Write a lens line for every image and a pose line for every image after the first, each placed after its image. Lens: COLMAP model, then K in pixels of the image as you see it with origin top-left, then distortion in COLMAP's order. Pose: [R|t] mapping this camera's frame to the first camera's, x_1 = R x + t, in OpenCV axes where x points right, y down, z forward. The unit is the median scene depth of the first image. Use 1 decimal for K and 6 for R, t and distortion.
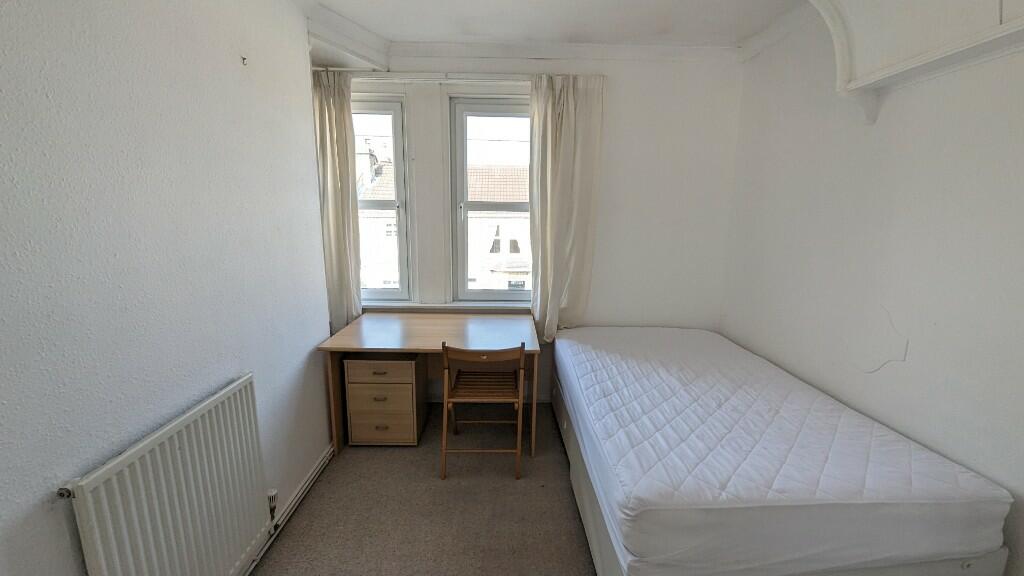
lens RADIAL K [[425.3, 0, 514.3], [0, 425.3, 290.9], [0, 0, 1]] dist [0.000696, -0.000191]
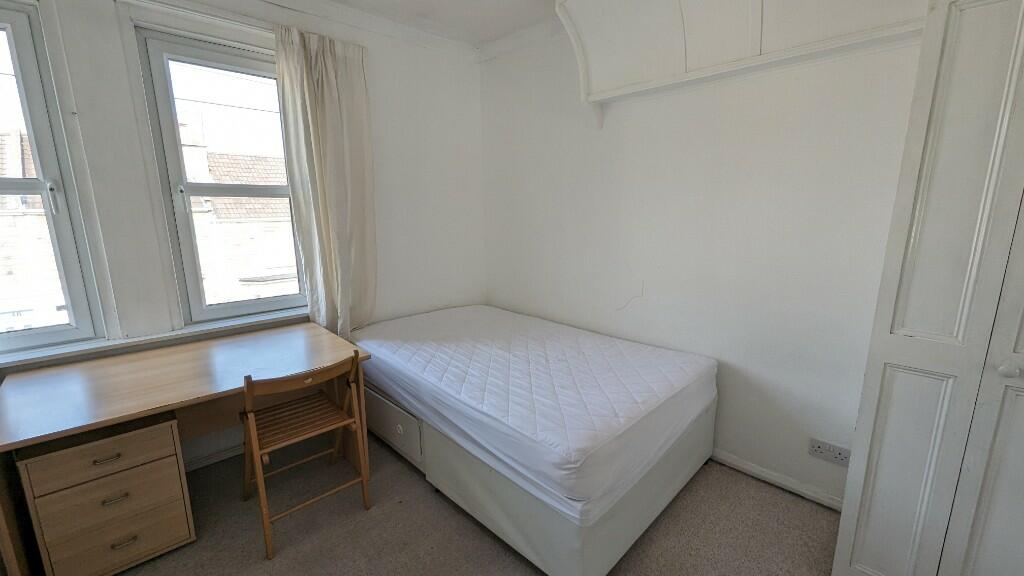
lens RADIAL K [[425.3, 0, 514.3], [0, 425.3, 290.9], [0, 0, 1]] dist [0.000696, -0.000191]
pose [[0.734689, -0.147094, 0.662266, -0.243383], [0.135792, 0.988340, 0.068876, -0.008573], [-0.664675, 0.039328, 0.746097, 0.132262]]
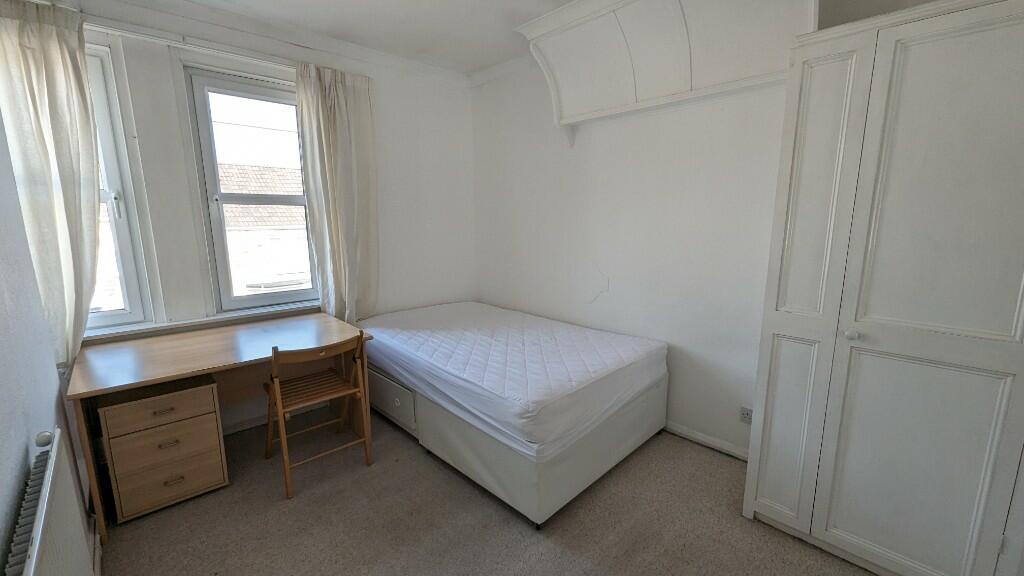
lens RADIAL K [[425.3, 0, 514.3], [0, 425.3, 290.9], [0, 0, 1]] dist [0.000696, -0.000191]
pose [[0.739107, -0.131507, 0.660626, -0.311249], [0.133596, 0.989893, 0.047585, 0.023393], [-0.660207, 0.053086, 0.749205, -0.013118]]
